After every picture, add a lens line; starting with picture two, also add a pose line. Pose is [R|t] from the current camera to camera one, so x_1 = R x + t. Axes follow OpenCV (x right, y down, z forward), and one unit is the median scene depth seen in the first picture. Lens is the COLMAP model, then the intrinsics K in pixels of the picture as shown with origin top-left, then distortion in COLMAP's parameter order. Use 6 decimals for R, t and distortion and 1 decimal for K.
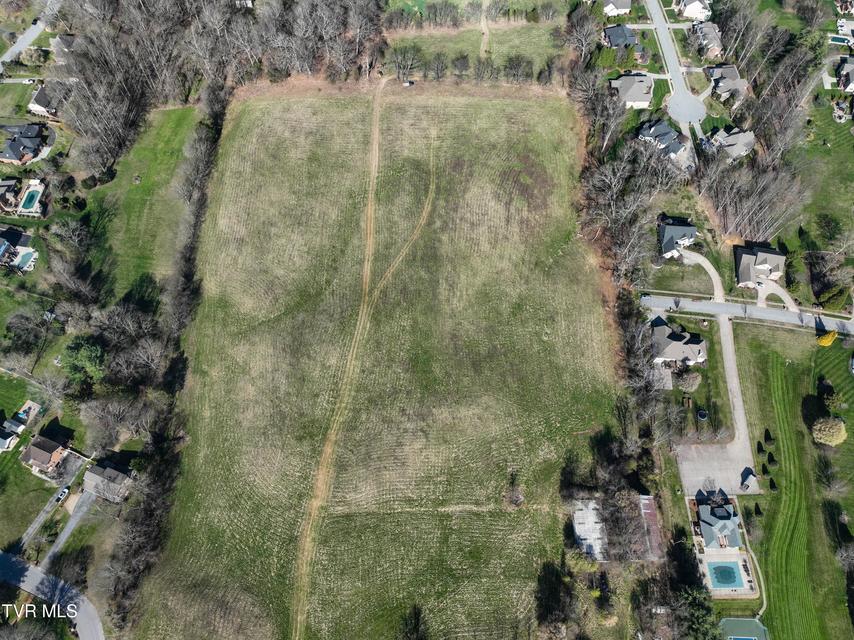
lens RADIAL K [[598.8, 0, 430.3], [0, 598.8, 319.9], [0, 0, 1]] dist [0.004427, 0.007067]
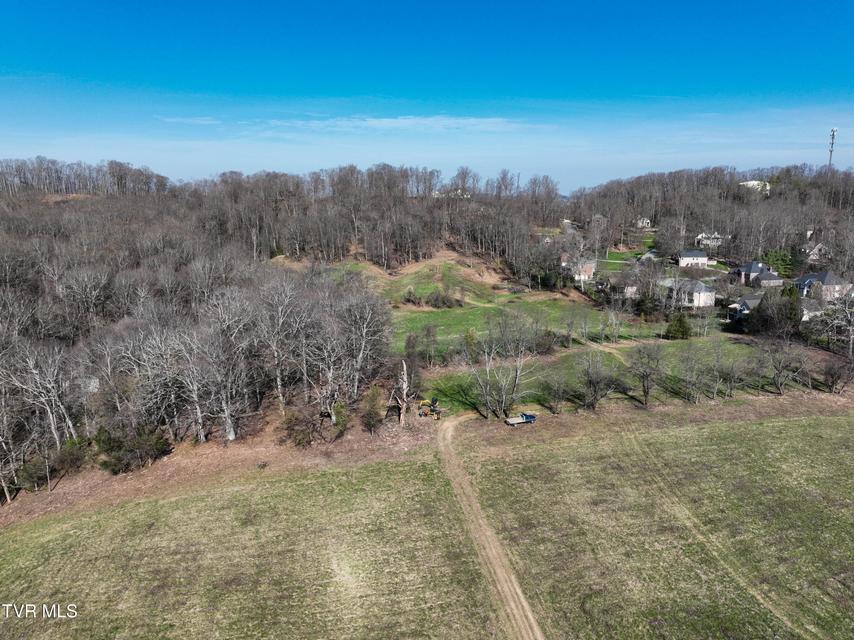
lens RADIAL K [[598.8, 0, 430.3], [0, 598.8, 319.9], [0, 0, 1]] dist [0.004427, 0.007067]
pose [[0.975115, -0.060335, 0.213332, -0.176222], [0.203220, 0.627874, -0.751317, -0.188242], [-0.088615, 0.775973, 0.624510, 0.798338]]
